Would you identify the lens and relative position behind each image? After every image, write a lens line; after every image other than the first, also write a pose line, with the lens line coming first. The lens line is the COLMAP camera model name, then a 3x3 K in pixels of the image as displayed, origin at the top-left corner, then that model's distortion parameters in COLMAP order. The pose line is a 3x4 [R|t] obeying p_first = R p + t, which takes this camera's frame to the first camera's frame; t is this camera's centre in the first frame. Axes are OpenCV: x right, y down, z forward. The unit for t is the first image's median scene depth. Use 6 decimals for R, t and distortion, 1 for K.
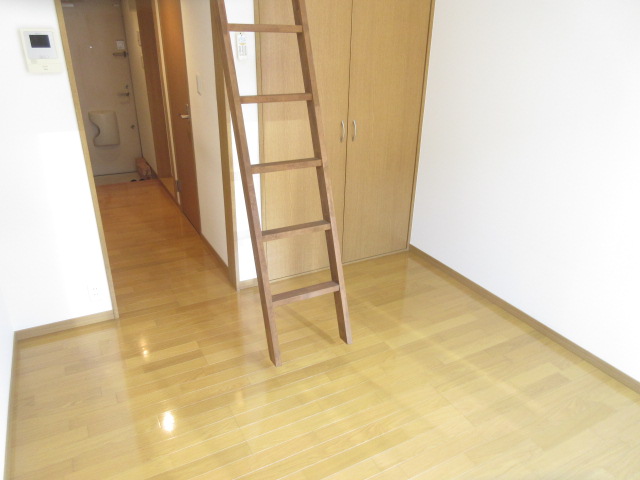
lens RADIAL K [[478.3, 0, 318.6], [0, 478.3, 237.5], [0, 0, 1]] dist [-0.074572, 0.006357]
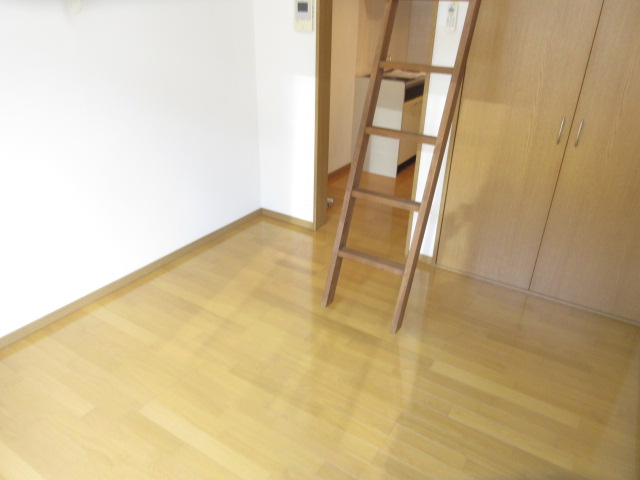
lens RADIAL K [[478.3, 0, 317.6], [0, 478.3, 243.5], [0, 0, 1]] dist [-0.074572, 0.006357]
pose [[0.465788, 0.379979, -0.799160, 0.665192], [-0.361347, 0.906059, 0.220197, -0.089755], [0.807756, 0.186209, 0.559335, 0.307451]]
